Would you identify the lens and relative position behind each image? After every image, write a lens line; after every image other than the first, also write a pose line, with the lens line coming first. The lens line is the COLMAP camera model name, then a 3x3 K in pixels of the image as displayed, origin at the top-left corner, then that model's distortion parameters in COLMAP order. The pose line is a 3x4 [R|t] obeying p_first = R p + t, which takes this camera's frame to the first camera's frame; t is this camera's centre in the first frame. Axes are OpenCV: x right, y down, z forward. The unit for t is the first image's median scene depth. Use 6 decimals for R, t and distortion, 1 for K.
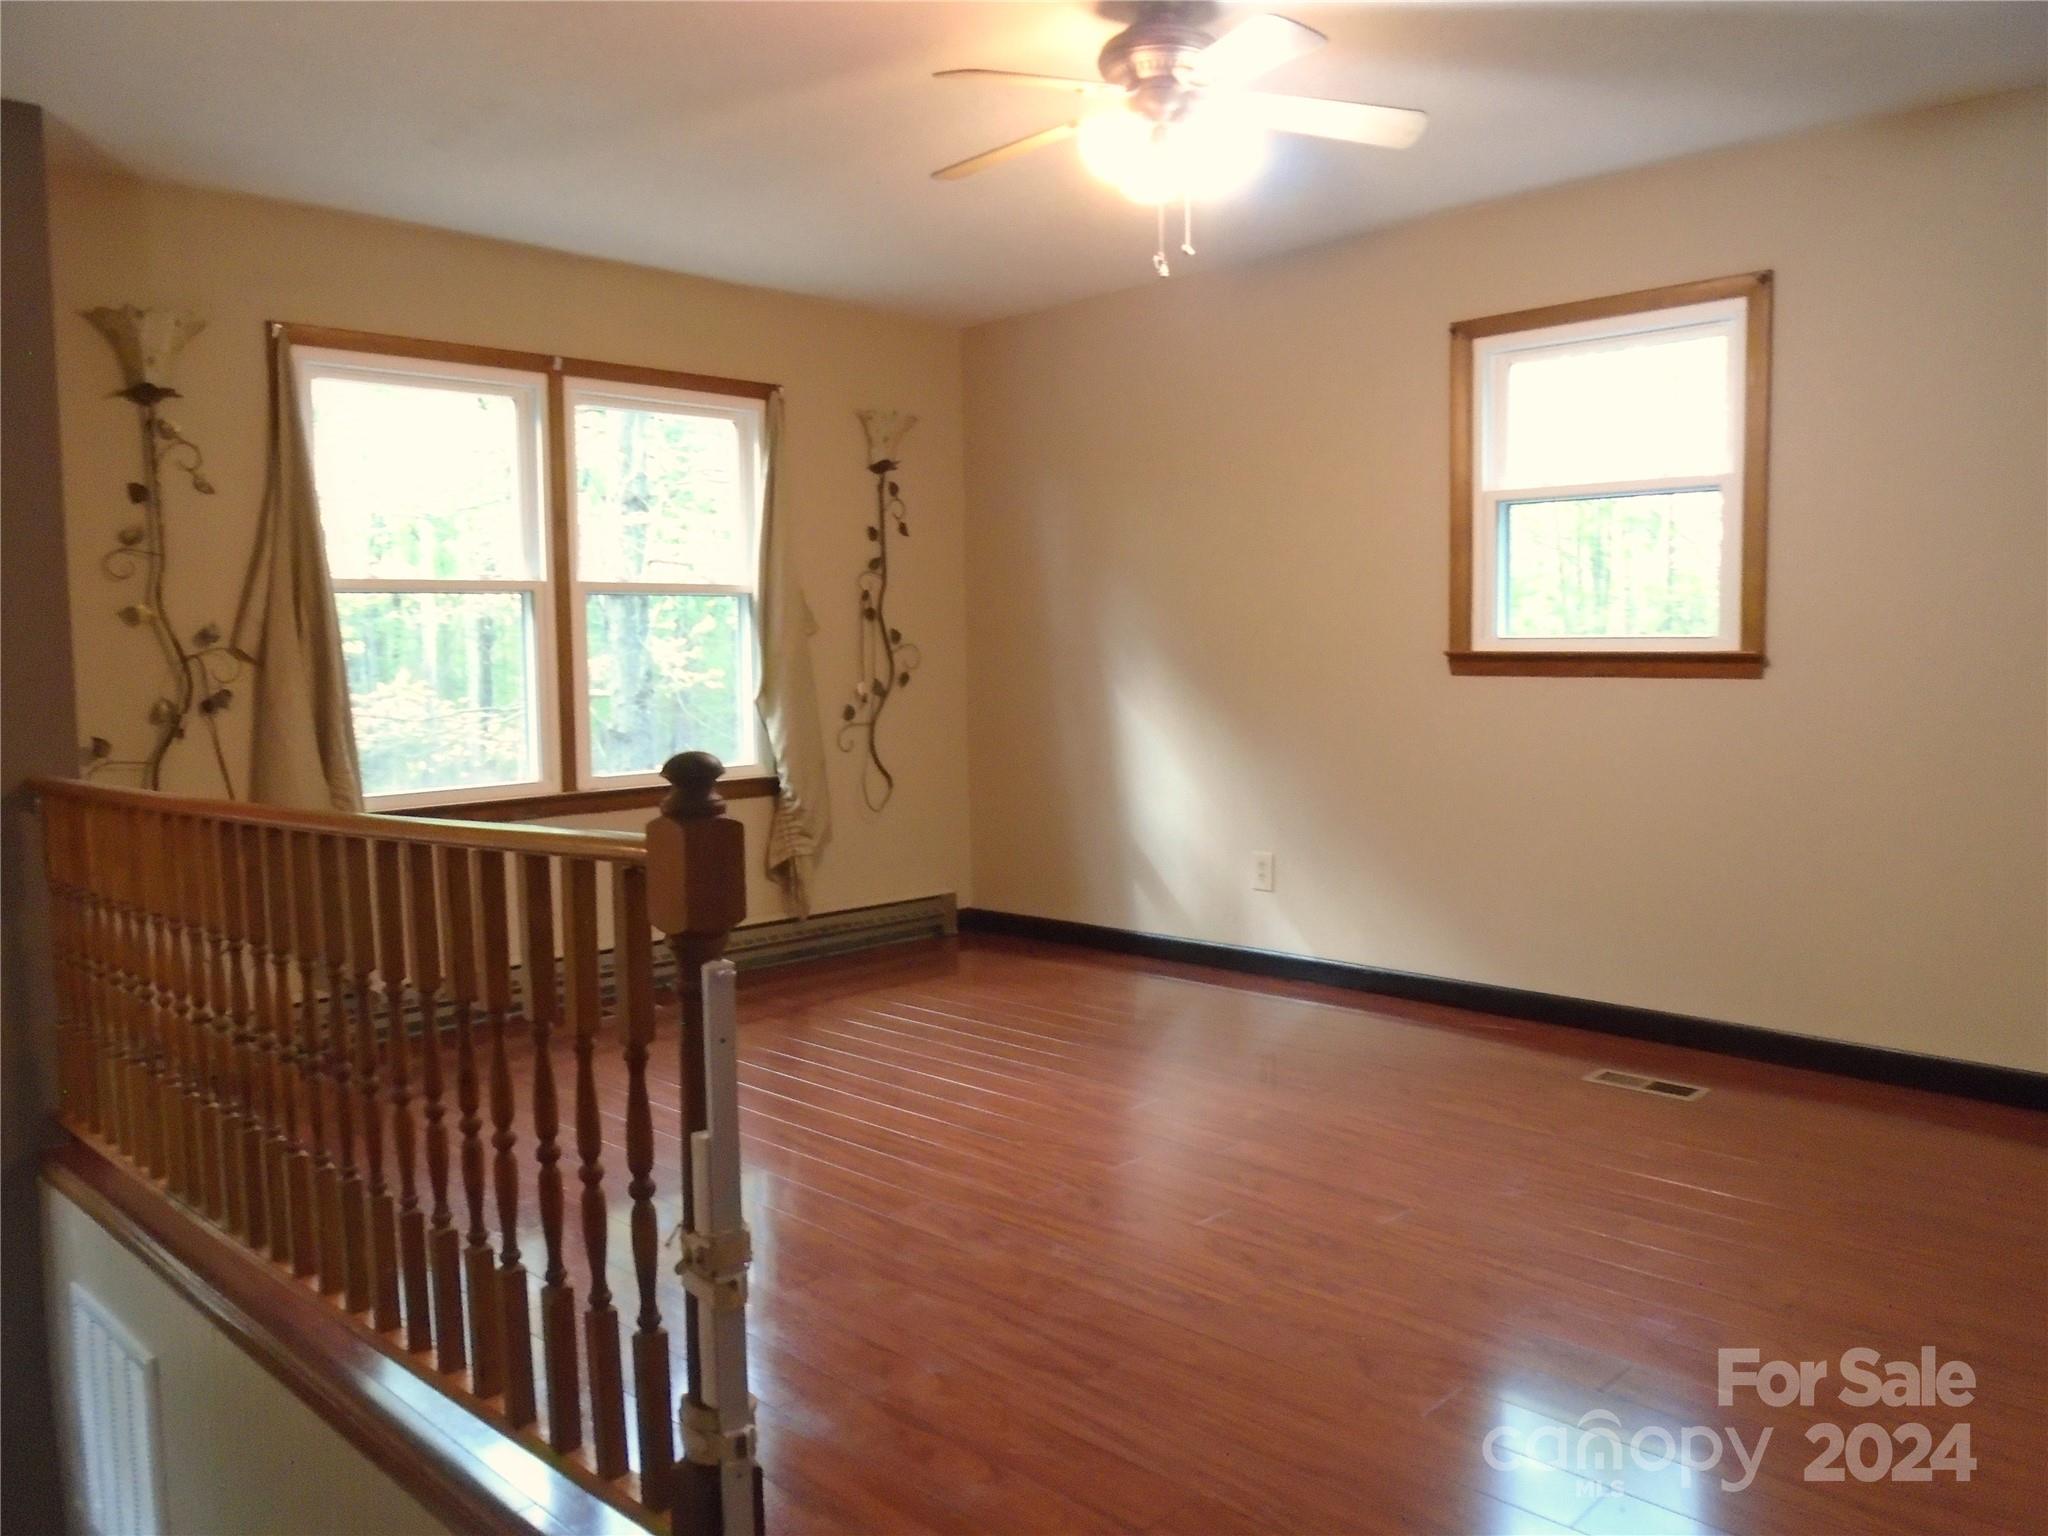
lens RADIAL K [[1532.2, 0, 1024.0], [0, 1532.2, 768.0], [0, 0, 1]] dist [-0.074071, 0.078306]
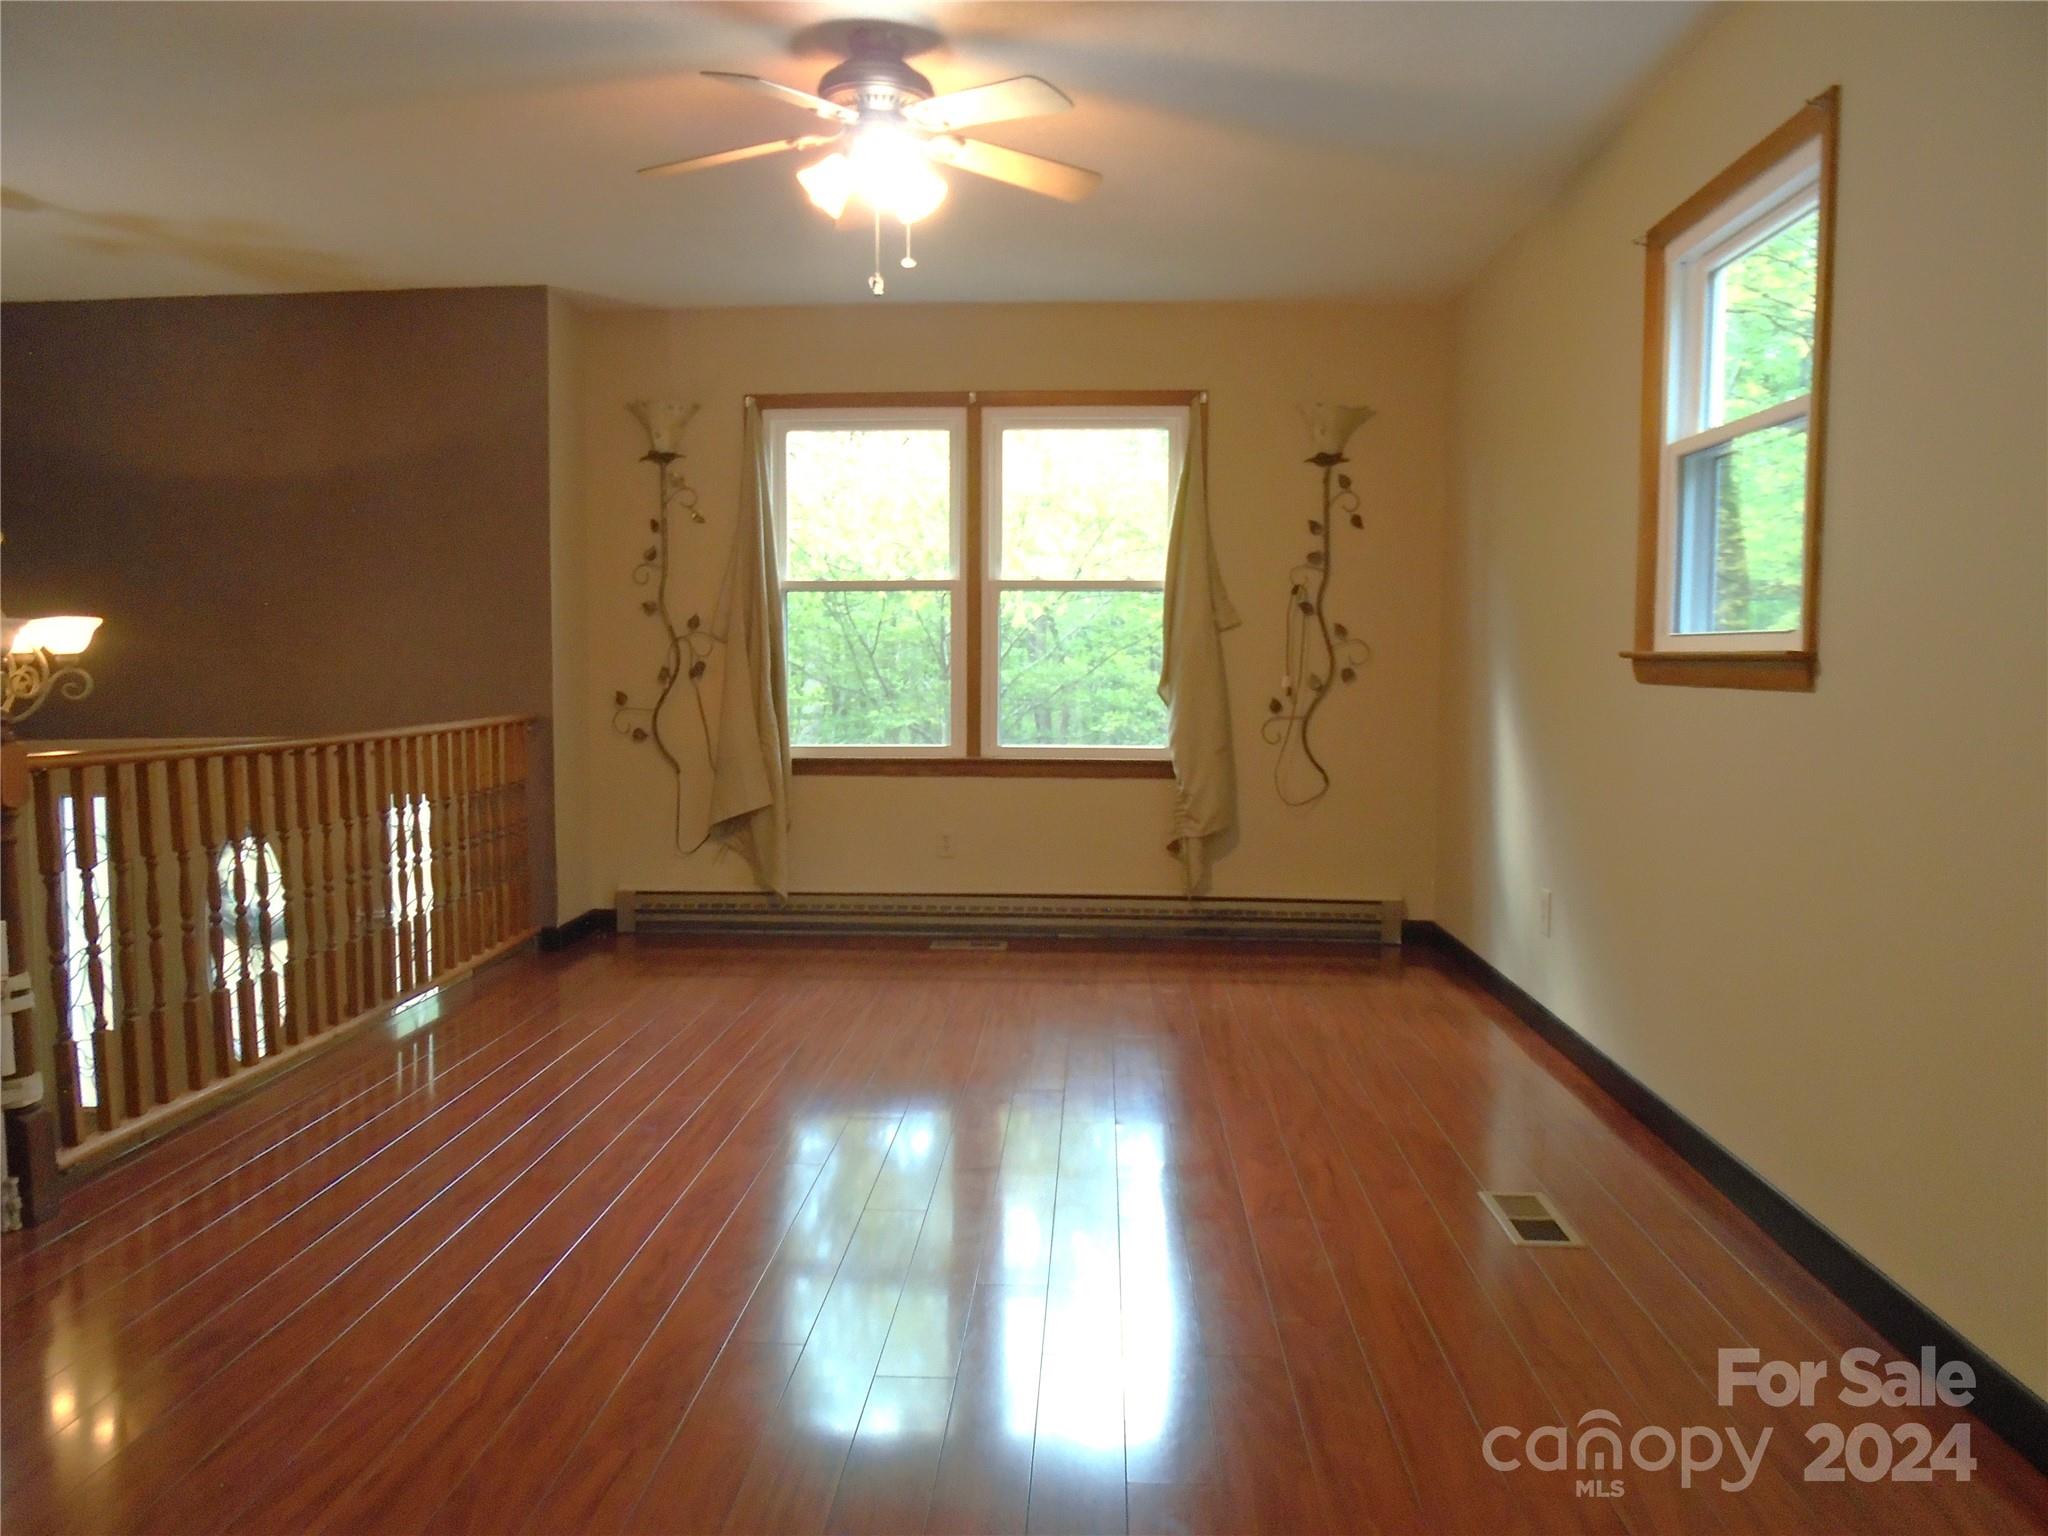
lens RADIAL K [[1564.7, 0, 1024.0], [0, 1564.7, 768.0], [0, 0, 1]] dist [-0.087070, 0.182320]
pose [[0.656020, 0.073565, -0.751150, 0.648844], [-0.074764, 0.996678, 0.032316, -0.018464], [0.751031, 0.034959, 0.659341, 0.226805]]
